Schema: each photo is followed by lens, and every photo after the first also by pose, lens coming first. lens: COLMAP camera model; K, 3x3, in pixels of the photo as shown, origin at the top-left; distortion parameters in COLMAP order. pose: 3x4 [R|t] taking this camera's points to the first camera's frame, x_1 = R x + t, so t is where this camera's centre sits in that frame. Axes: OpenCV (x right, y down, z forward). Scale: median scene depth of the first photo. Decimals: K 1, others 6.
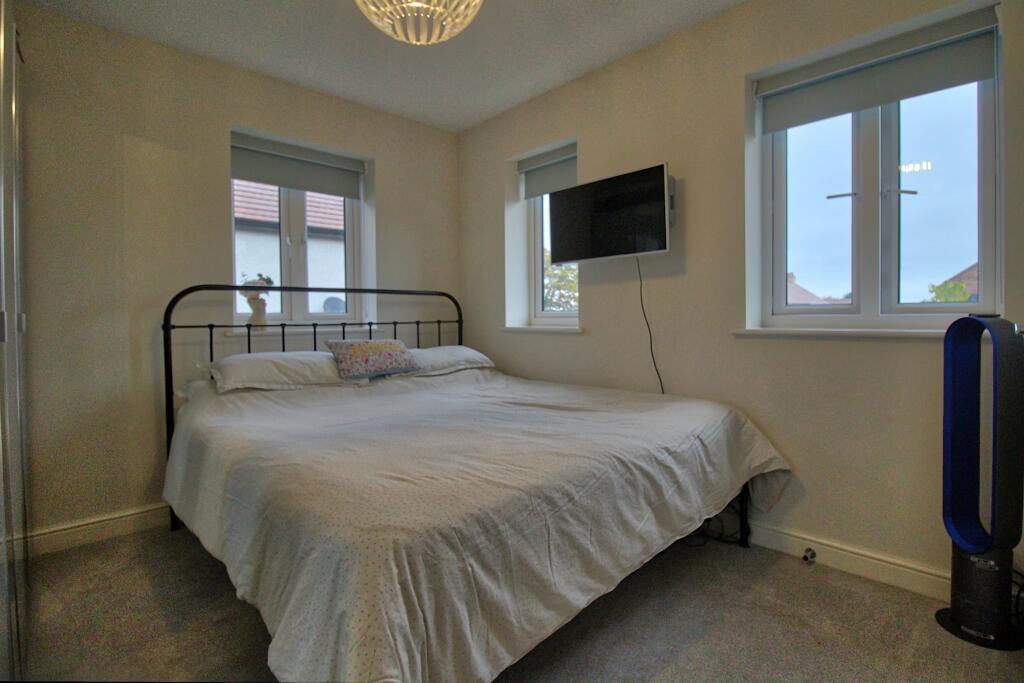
lens RADIAL K [[512.7, 0, 486.3], [0, 512.7, 346.1], [0, 0, 1]] dist [0.000546, -0.014398]
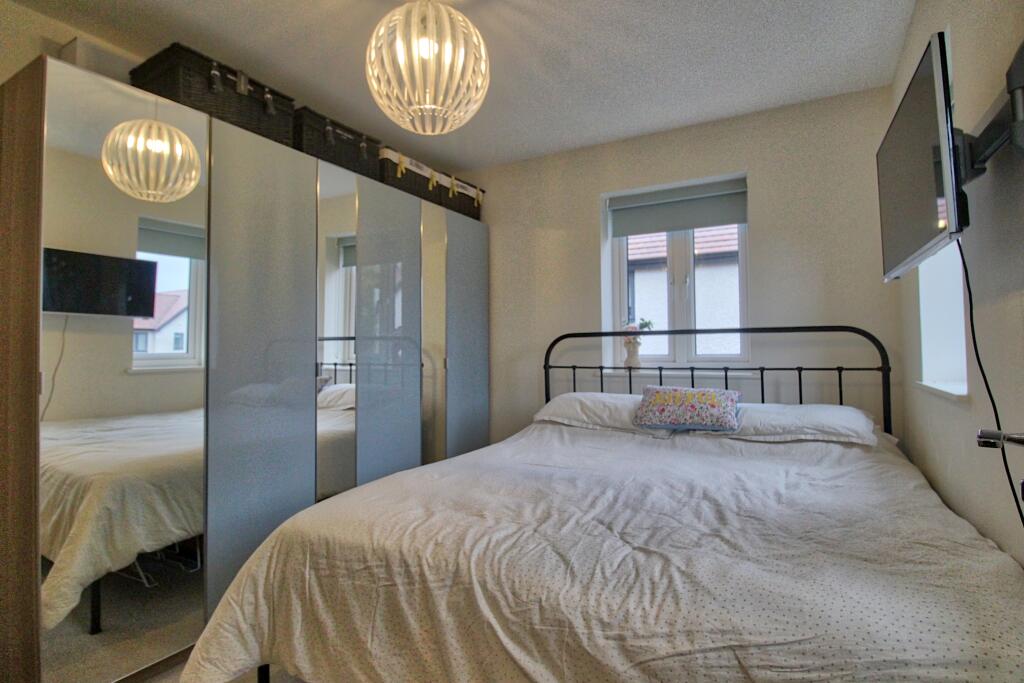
lens RADIAL K [[485.6, 0, 512.0], [0, 485.6, 341.5], [0, 0, 1]] dist [0.000647, -0.019930]
pose [[0.329808, -0.027162, -0.943657, 0.456794], [-0.059857, 0.996973, -0.049617, -0.031236], [0.942148, 0.072849, 0.327184, 0.458416]]
